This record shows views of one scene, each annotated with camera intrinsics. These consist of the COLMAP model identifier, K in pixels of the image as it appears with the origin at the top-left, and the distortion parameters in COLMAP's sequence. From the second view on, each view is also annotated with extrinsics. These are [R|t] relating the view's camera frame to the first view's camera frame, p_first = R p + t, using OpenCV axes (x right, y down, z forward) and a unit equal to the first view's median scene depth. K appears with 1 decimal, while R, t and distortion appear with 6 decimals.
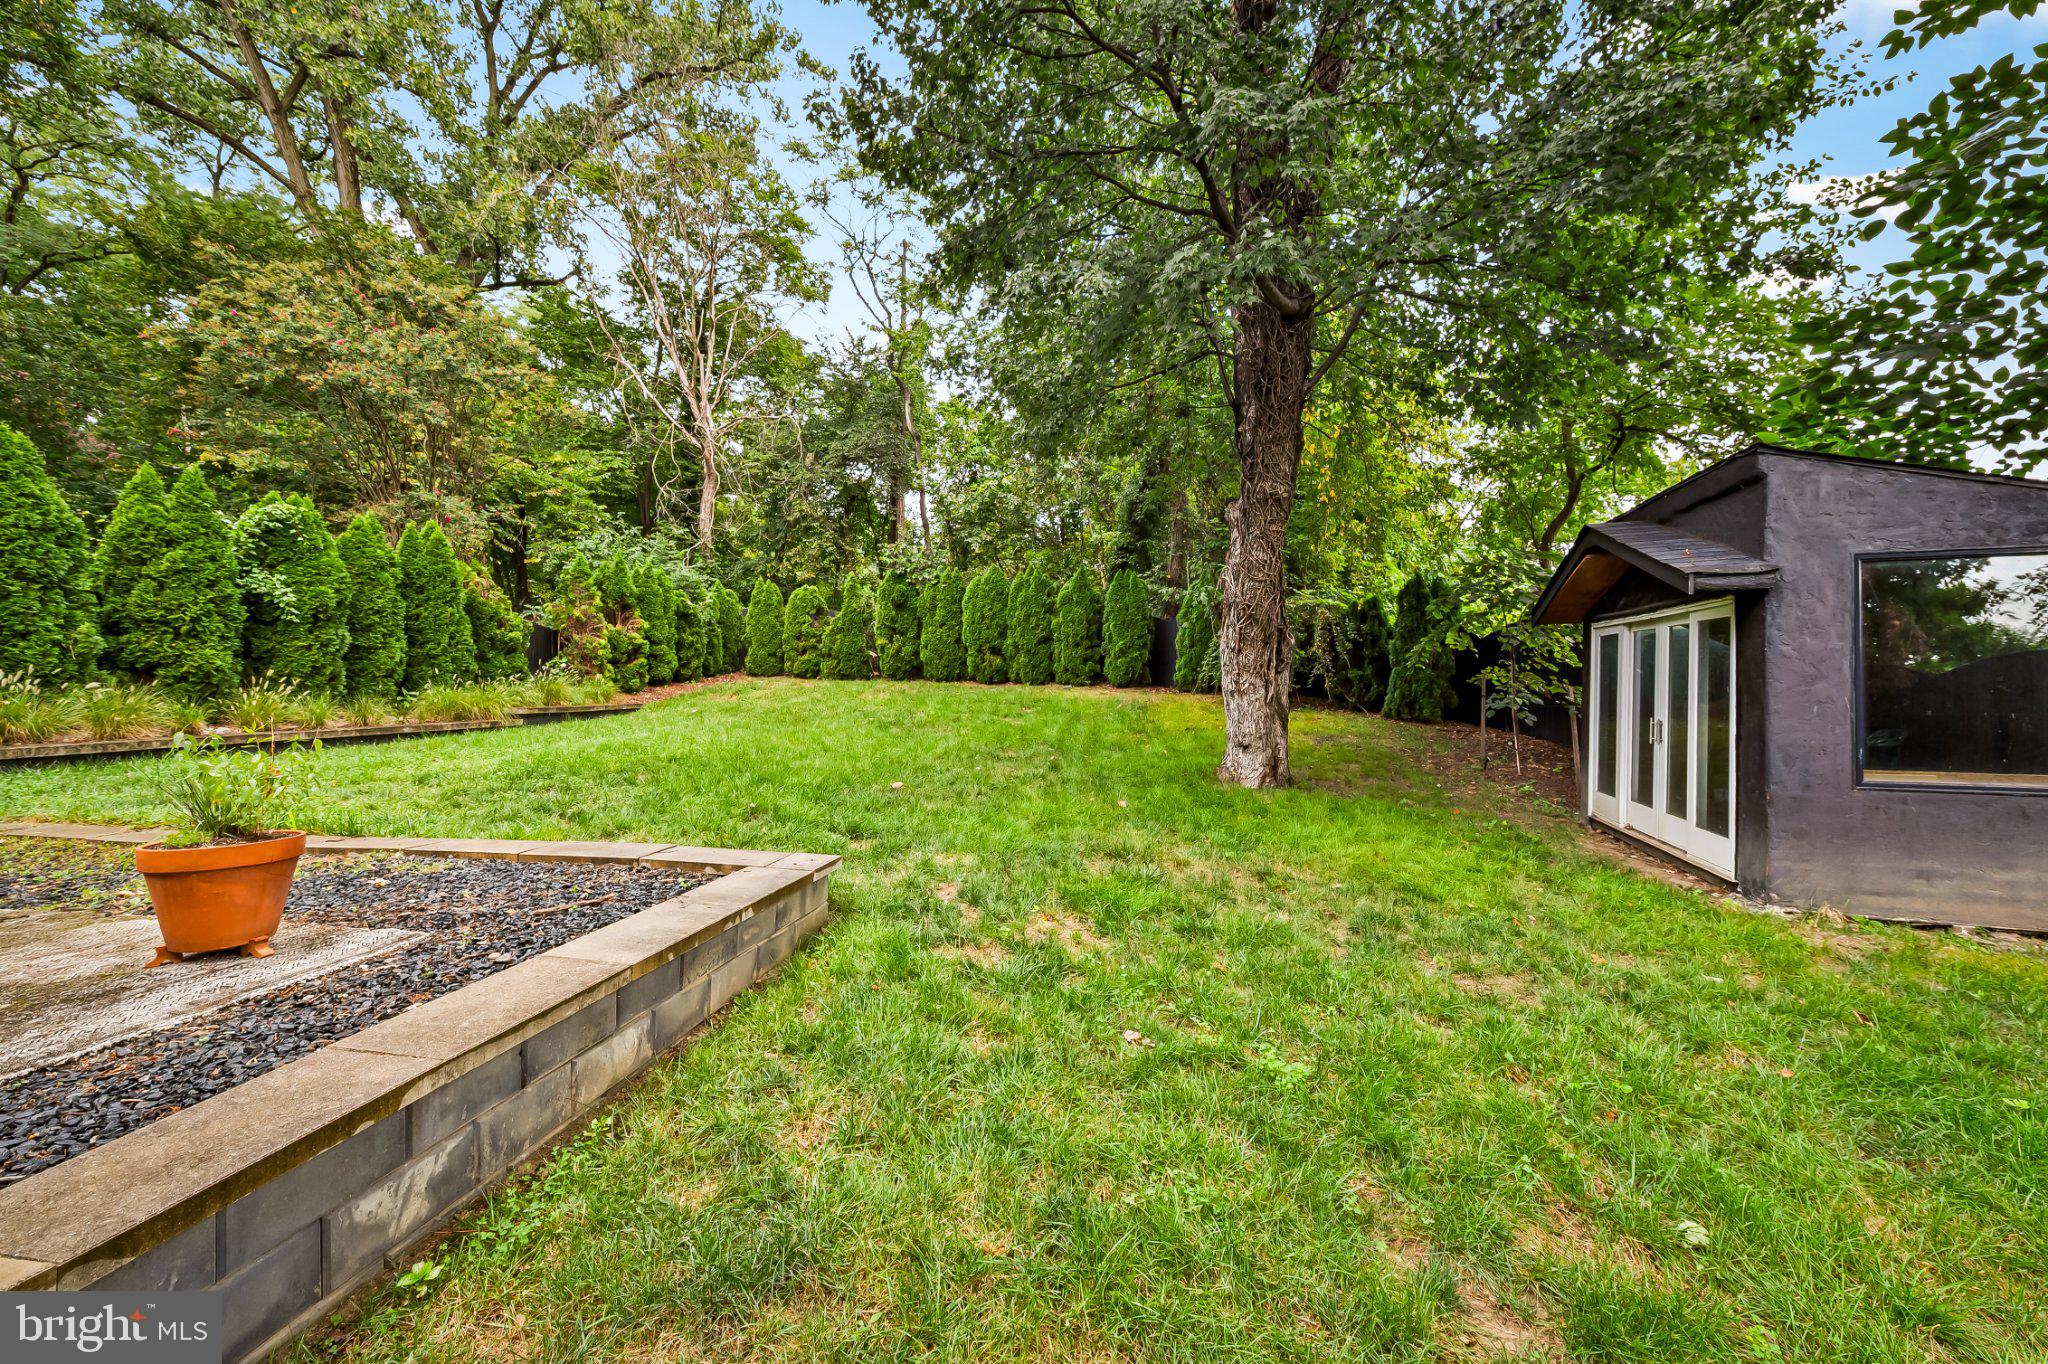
lens RADIAL K [[828.0, 0, 1034.0], [0, 828.0, 660.9], [0, 0, 1]] dist [0.001959, 0.000148]
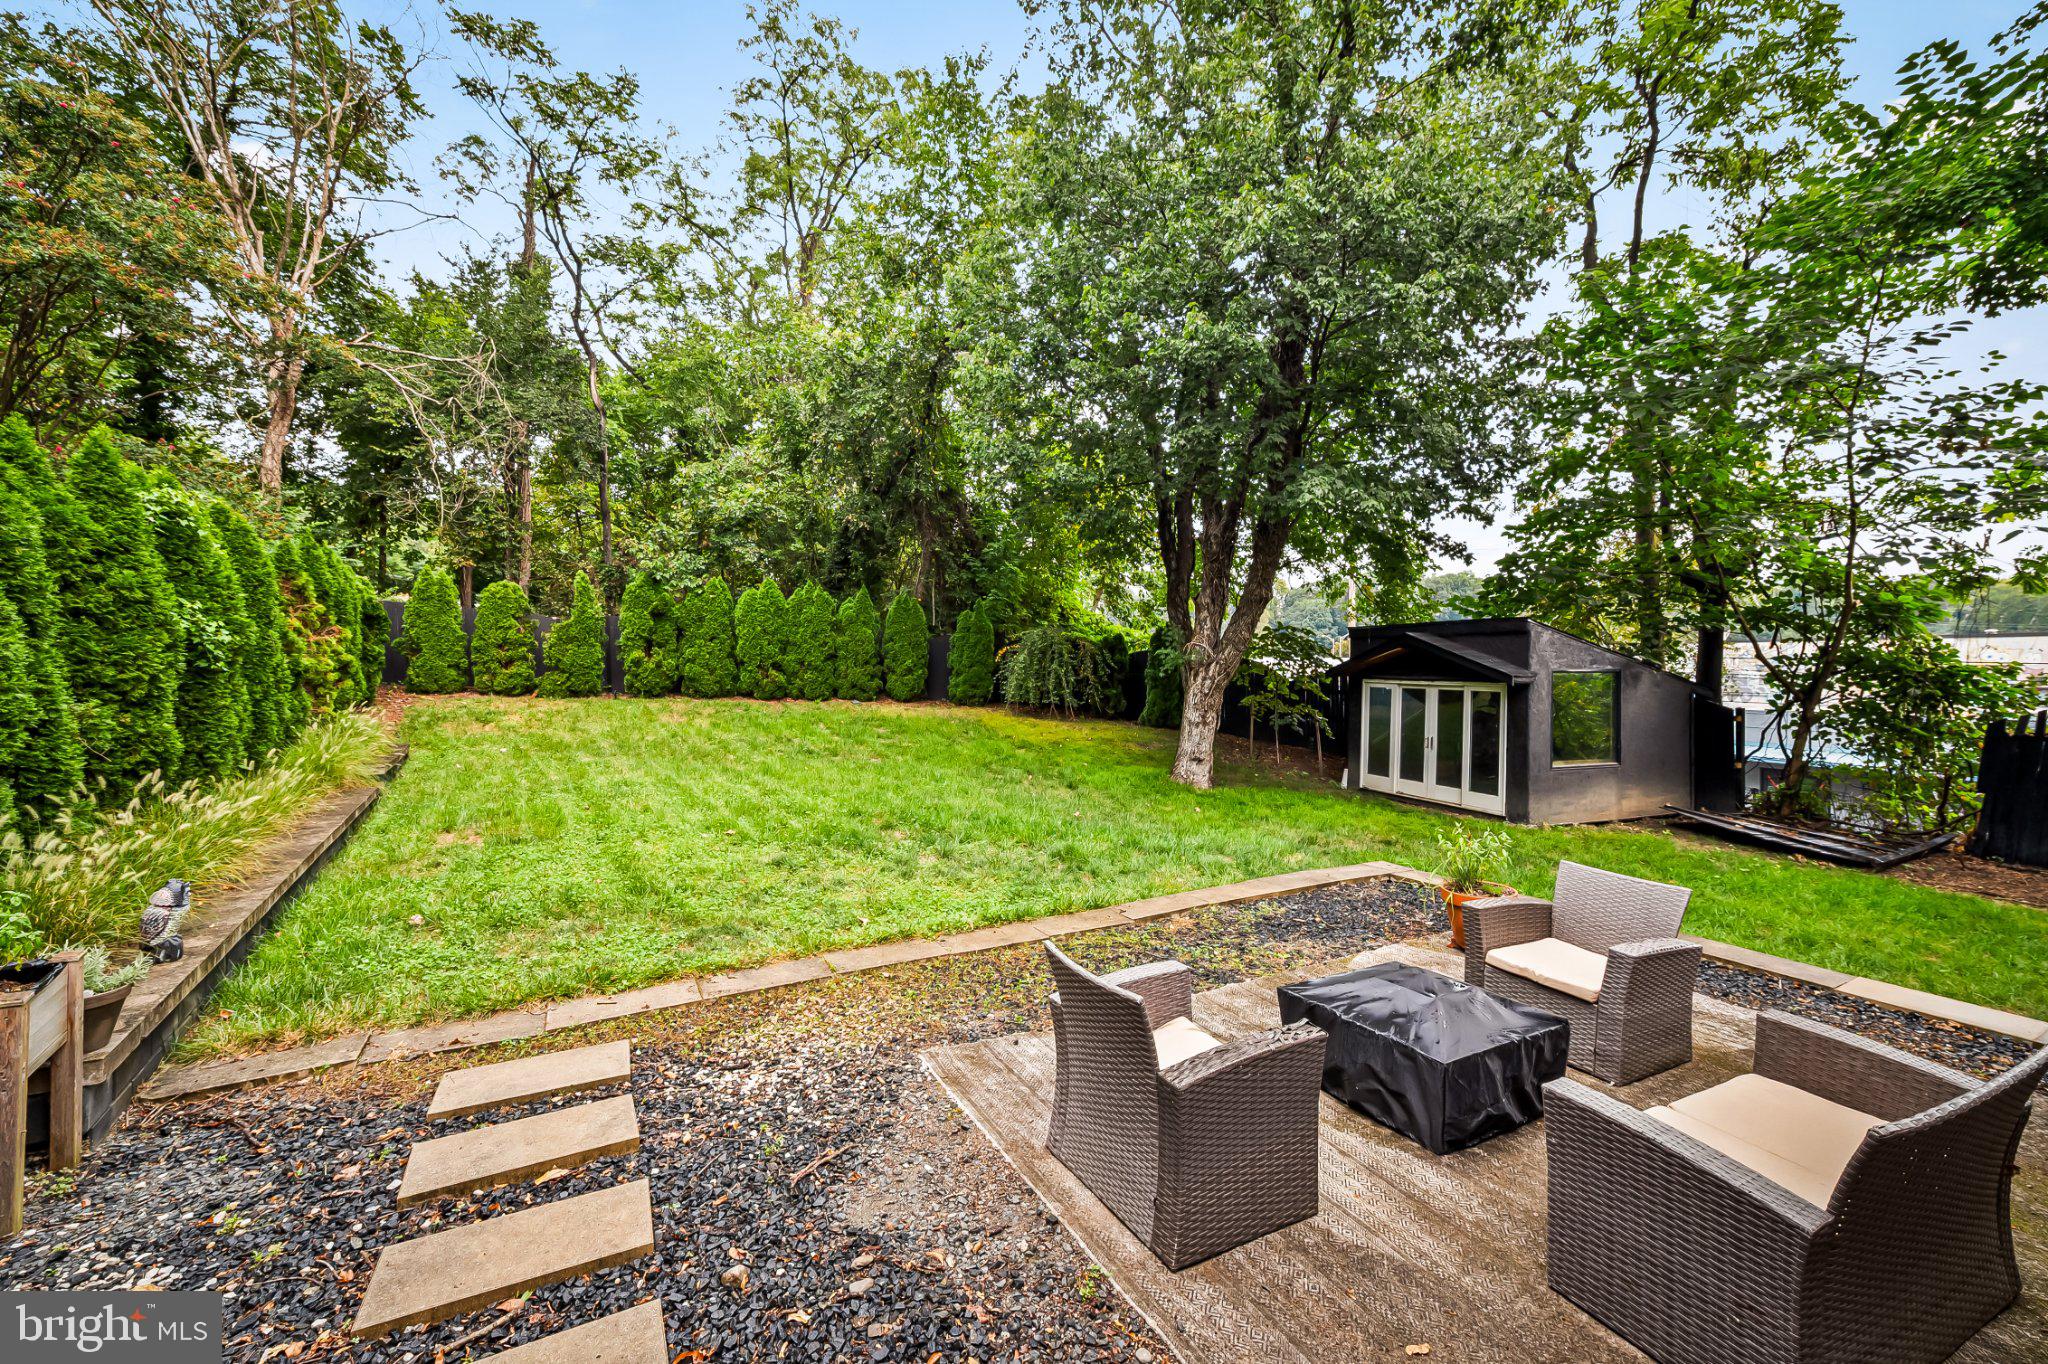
lens RADIAL K [[828.0, 0, 1034.0], [0, 828.0, 660.9], [0, 0, 1]] dist [0.001959, 0.000148]
pose [[0.769240, 0.005059, 0.638941, -0.463407], [-0.022734, 0.999552, 0.019456, -0.047434], [-0.638556, -0.029492, 0.769010, 0.039551]]
